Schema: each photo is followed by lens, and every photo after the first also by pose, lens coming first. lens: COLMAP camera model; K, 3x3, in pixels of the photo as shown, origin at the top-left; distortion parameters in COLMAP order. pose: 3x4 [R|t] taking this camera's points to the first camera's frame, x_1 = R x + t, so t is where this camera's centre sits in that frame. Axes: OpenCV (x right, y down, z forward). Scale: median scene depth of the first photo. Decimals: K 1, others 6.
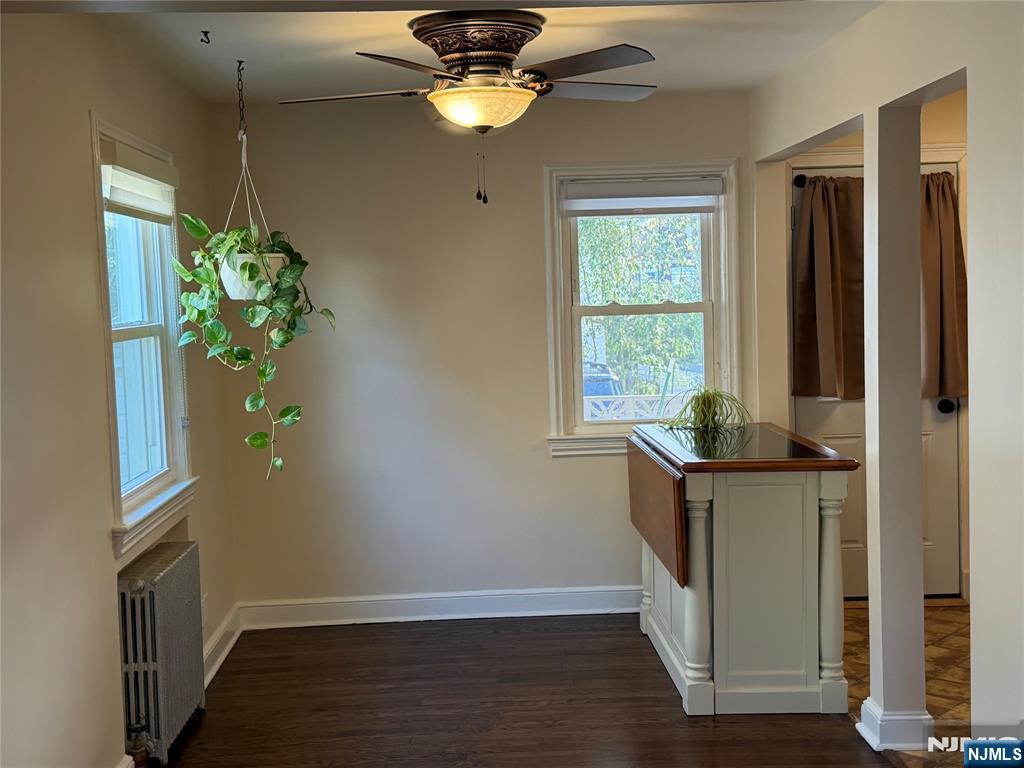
lens RADIAL K [[1276.9, 0, 522.0], [0, 1276.9, 390.3], [0, 0, 1]] dist [0.109231, 0.000000]
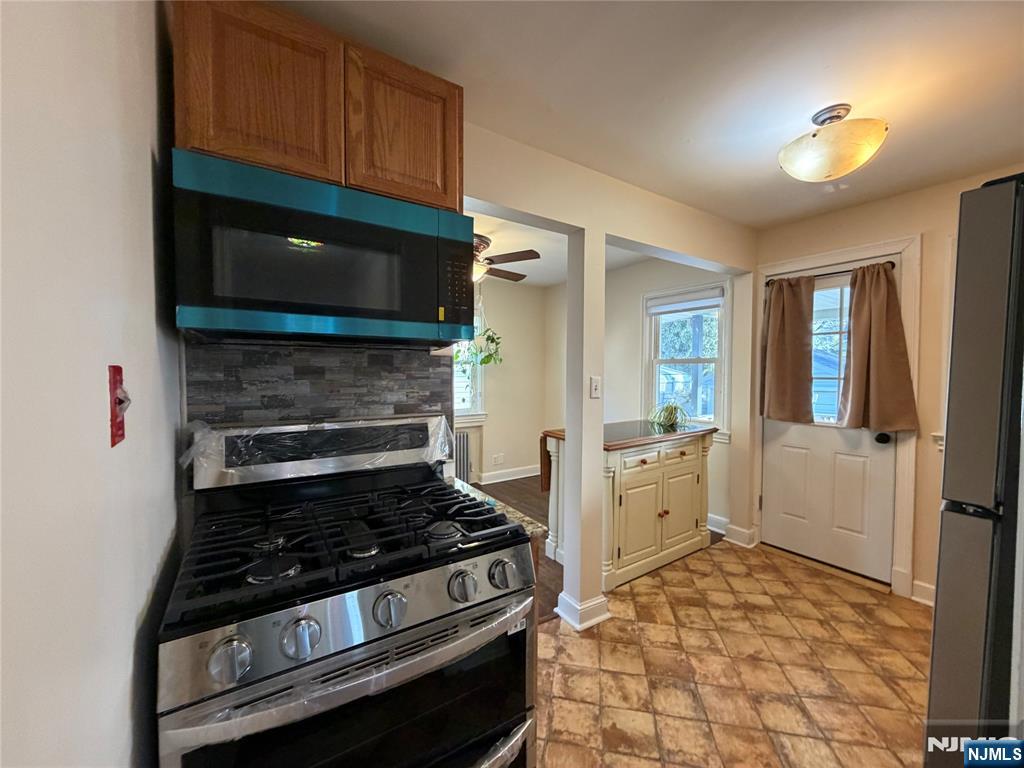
lens RADIAL K [[410.4, 0, 517.0], [0, 410.4, 384.2], [0, 0, 1]] dist [0.001966, -0.001326]
pose [[0.514558, 0.066421, -0.854879, 0.615779], [-0.066669, 0.997076, 0.037341, -0.042085], [0.854860, 0.037779, 0.517481, 0.571414]]
